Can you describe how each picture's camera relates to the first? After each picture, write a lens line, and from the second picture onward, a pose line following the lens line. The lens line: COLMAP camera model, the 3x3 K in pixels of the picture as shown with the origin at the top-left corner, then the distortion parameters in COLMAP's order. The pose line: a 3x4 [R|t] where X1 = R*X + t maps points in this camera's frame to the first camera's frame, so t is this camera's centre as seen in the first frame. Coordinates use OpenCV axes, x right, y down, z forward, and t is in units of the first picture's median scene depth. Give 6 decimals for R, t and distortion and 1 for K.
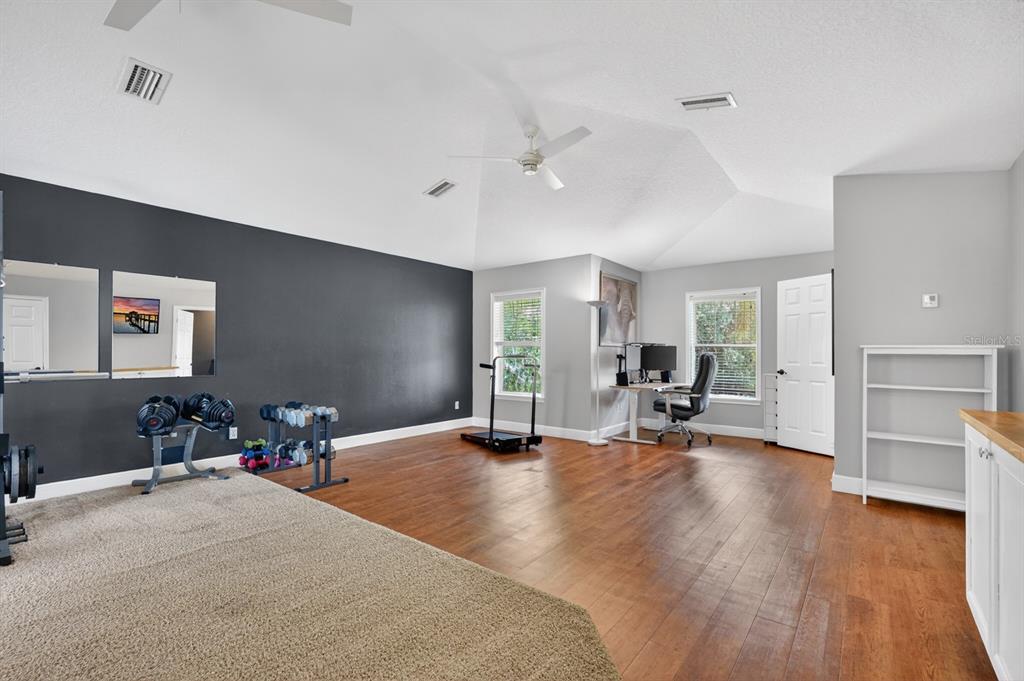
lens RADIAL K [[448.8, 0, 509.7], [0, 448.8, 336.2], [0, 0, 1]] dist [-0.001785, -0.000050]
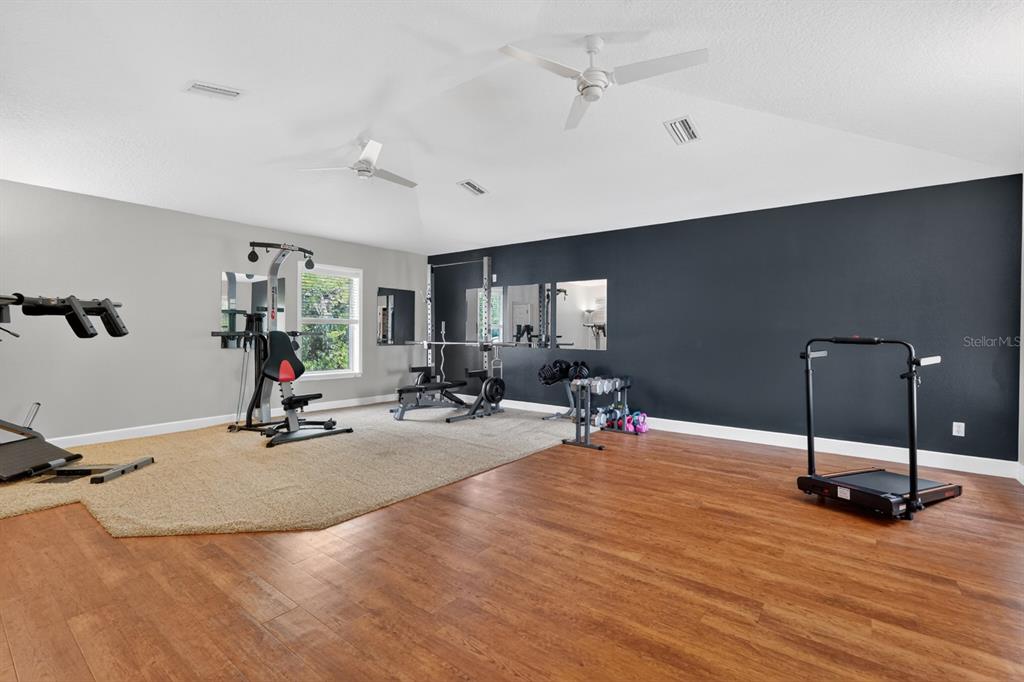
lens RADIAL K [[448.8, 0, 509.7], [0, 448.8, 336.7], [0, 0, 1]] dist [-0.001785, -0.000050]
pose [[0.024177, 0.000737, -0.999707, 0.743444], [0.029898, 0.999552, 0.001460, 0.040020], [0.999261, -0.029924, 0.024144, 0.773116]]
